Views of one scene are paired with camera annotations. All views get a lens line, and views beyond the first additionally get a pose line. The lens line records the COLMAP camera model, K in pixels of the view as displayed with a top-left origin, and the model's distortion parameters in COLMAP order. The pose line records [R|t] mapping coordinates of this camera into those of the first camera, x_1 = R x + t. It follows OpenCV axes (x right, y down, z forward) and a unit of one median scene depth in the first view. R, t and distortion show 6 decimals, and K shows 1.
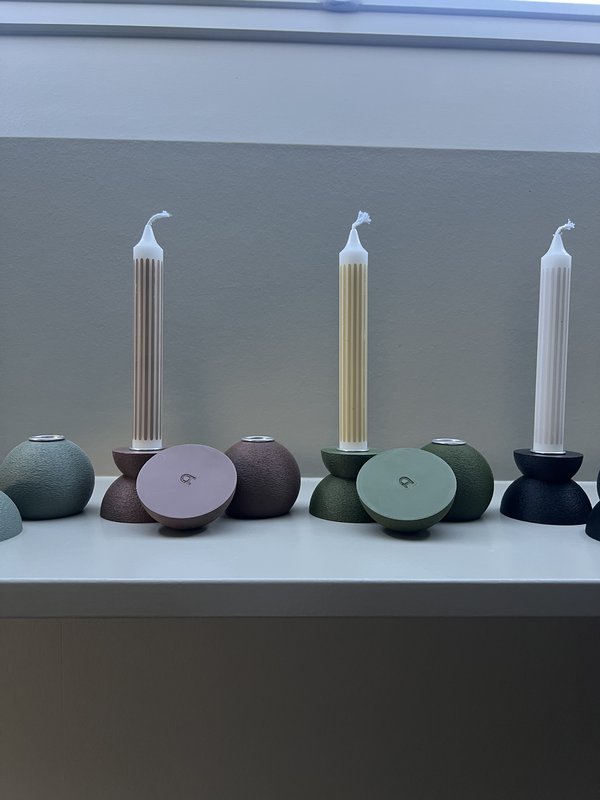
lens RADIAL K [[634.2, 0, 291.0], [0, 634.2, 402.8], [0, 0, 1]] dist [0.033840, -0.013190]
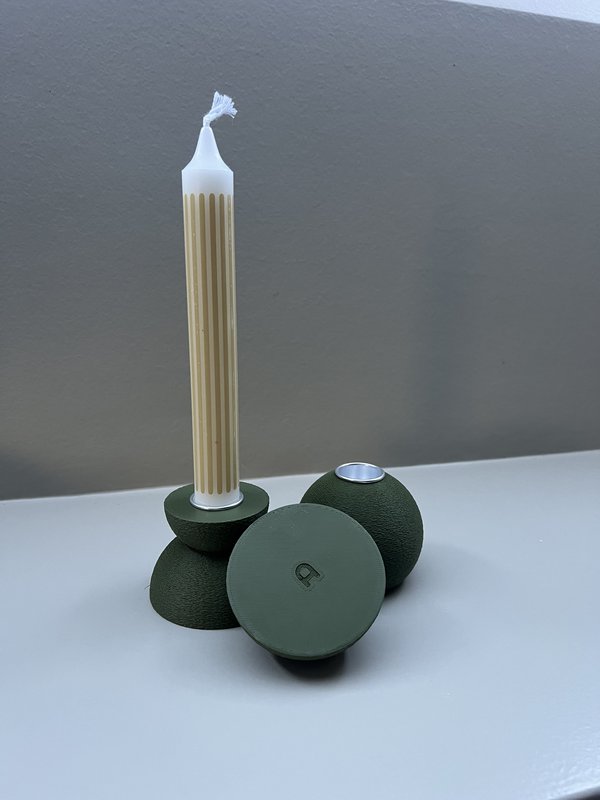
lens RADIAL K [[634.2, 0, 291.0], [0, 634.2, 402.8], [0, 0, 1]] dist [0.033840, -0.013190]
pose [[0.973046, -0.052554, 0.224545, 0.033071], [0.007618, 0.980481, 0.196468, -0.146485], [-0.230487, -0.189462, 0.954453, 0.408984]]
